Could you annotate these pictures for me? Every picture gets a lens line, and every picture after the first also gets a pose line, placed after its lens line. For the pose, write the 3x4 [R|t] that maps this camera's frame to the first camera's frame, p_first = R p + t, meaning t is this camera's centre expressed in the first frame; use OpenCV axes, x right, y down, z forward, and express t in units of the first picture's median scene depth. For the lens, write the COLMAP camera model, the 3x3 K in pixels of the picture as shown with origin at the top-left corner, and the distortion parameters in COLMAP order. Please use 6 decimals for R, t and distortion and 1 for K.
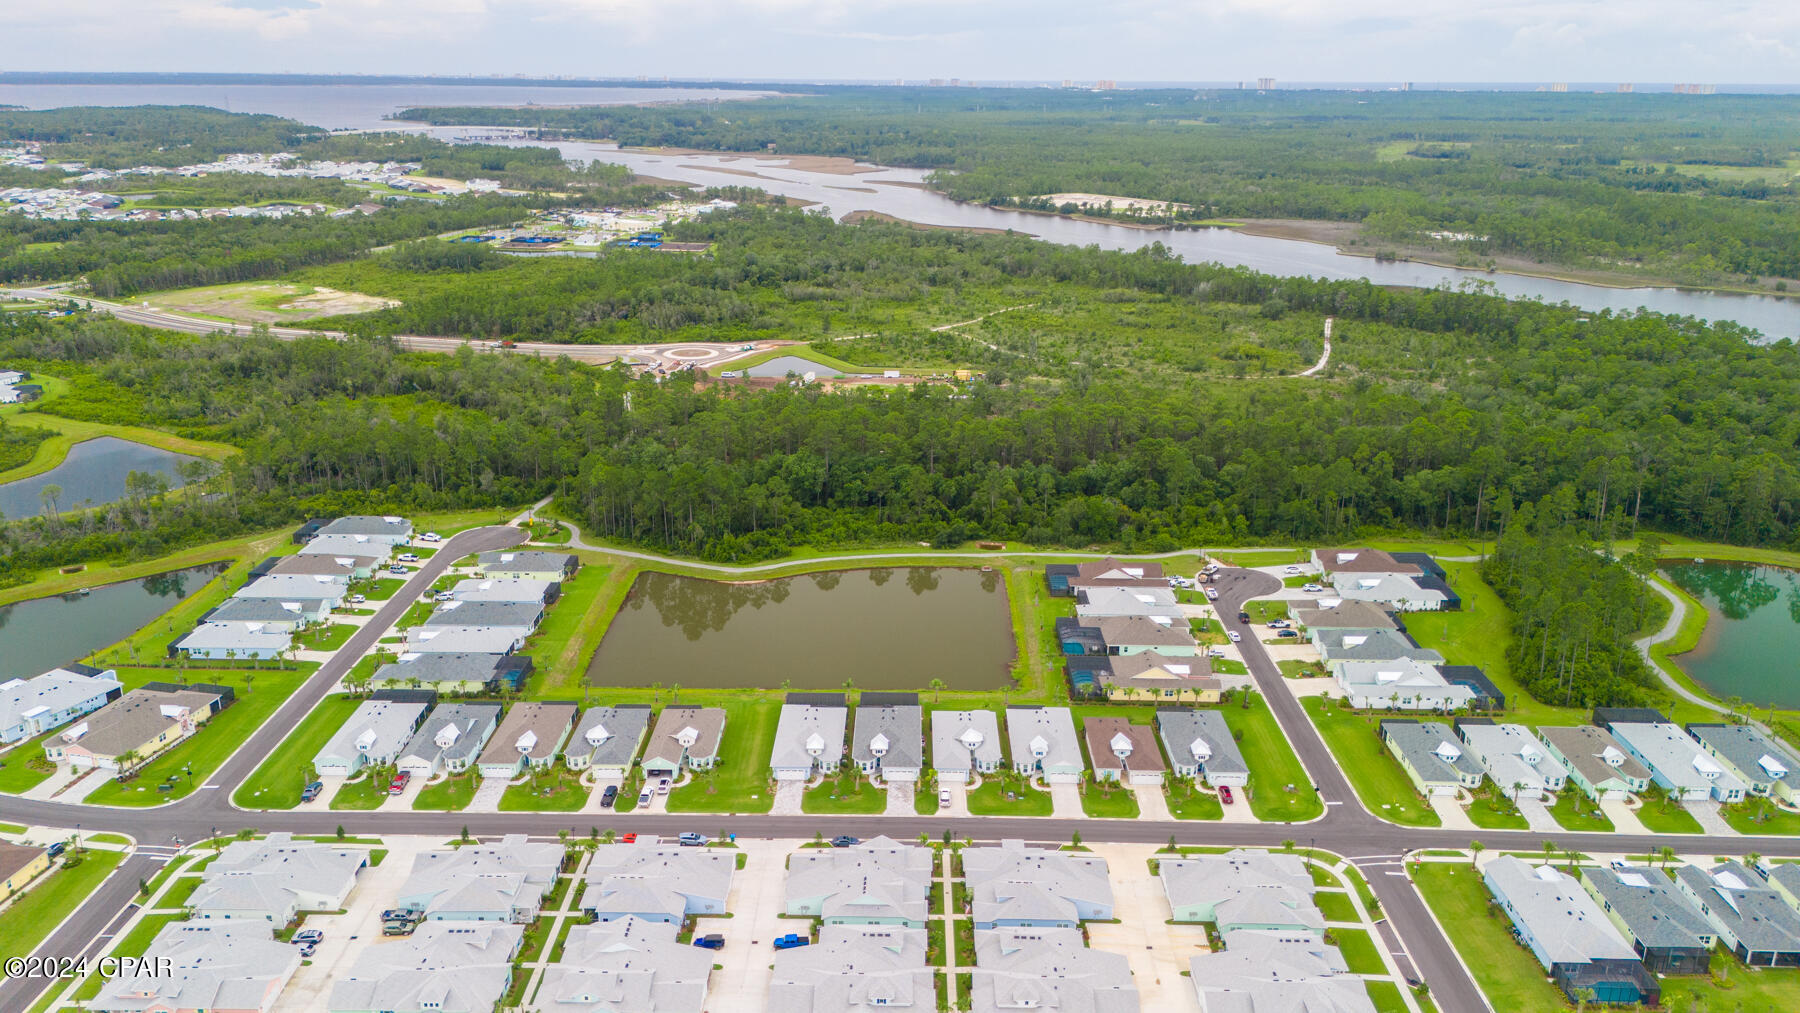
lens RADIAL K [[1322.5, 0, 895.5], [0, 1322.5, 502.1], [0, 0, 1]] dist [0.103110, -0.143733]
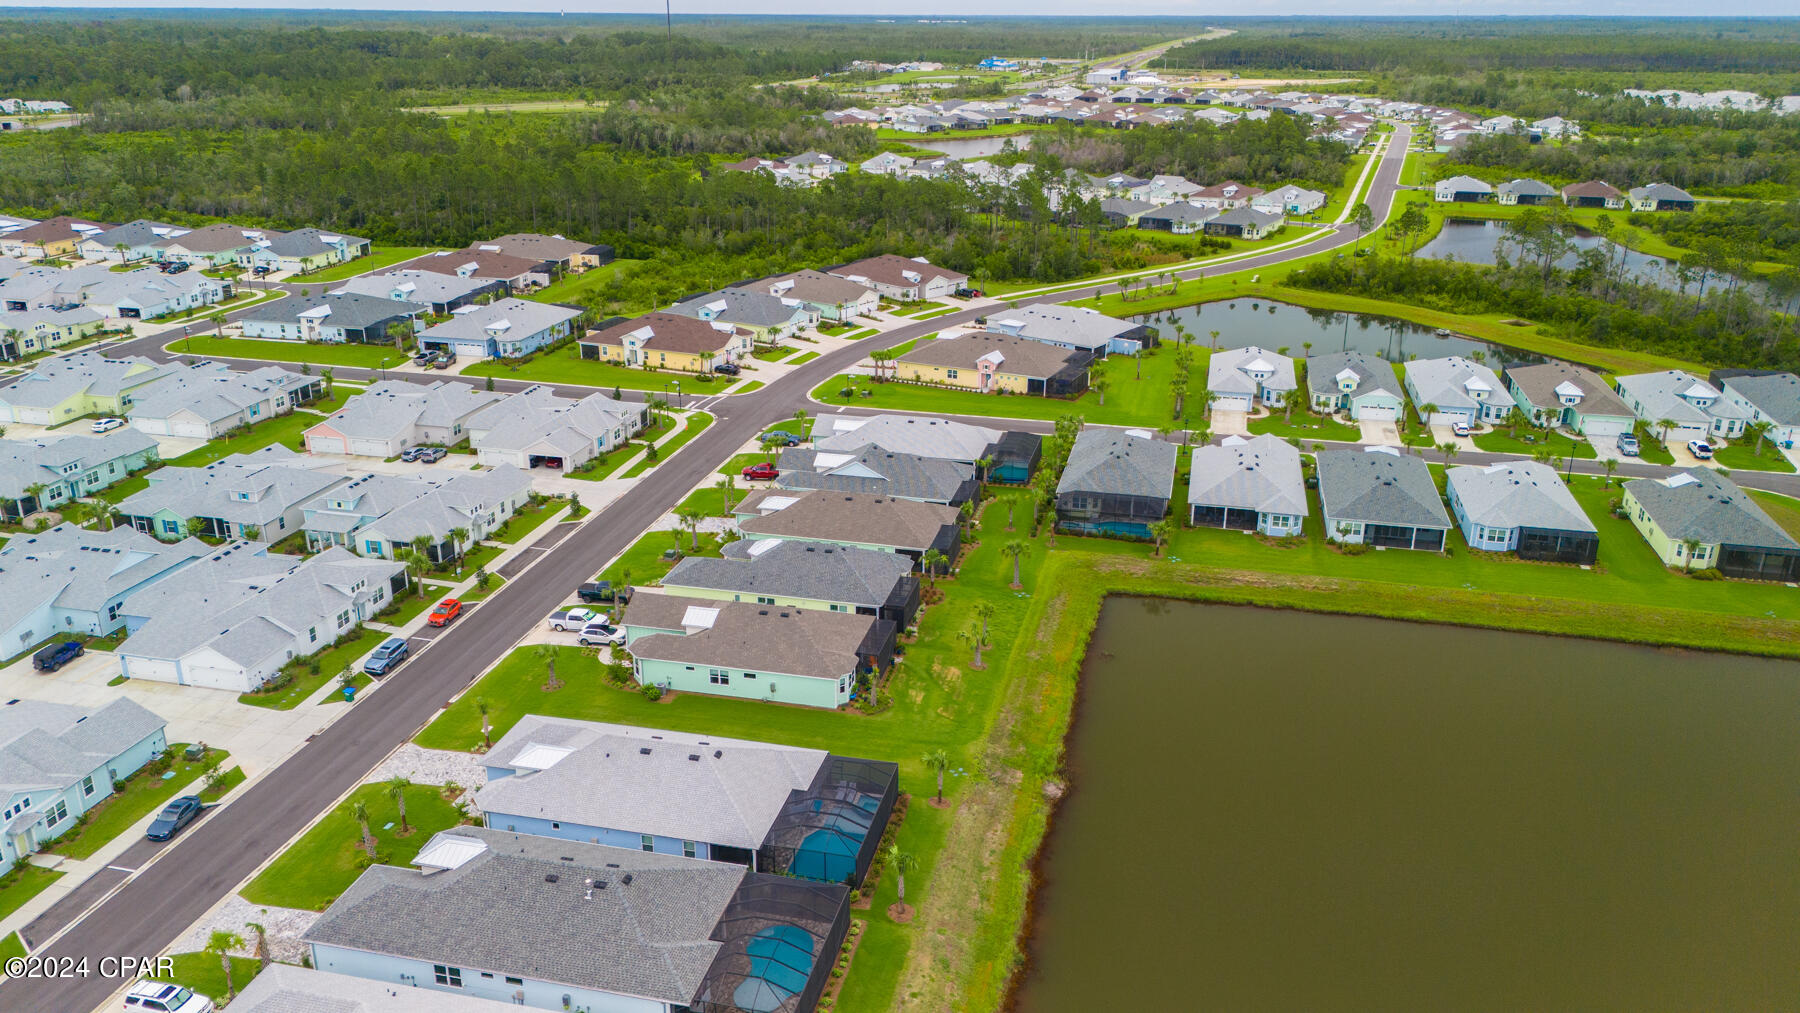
lens RADIAL K [[1322.5, 0, 895.5], [0, 1322.5, 502.1], [0, 0, 1]] dist [0.103110, -0.143733]
pose [[-0.217498, 0.329799, -0.918655, 0.234613], [-0.306270, 0.870592, 0.385056, -0.058888], [0.926765, 0.365106, -0.088345, 1.037920]]
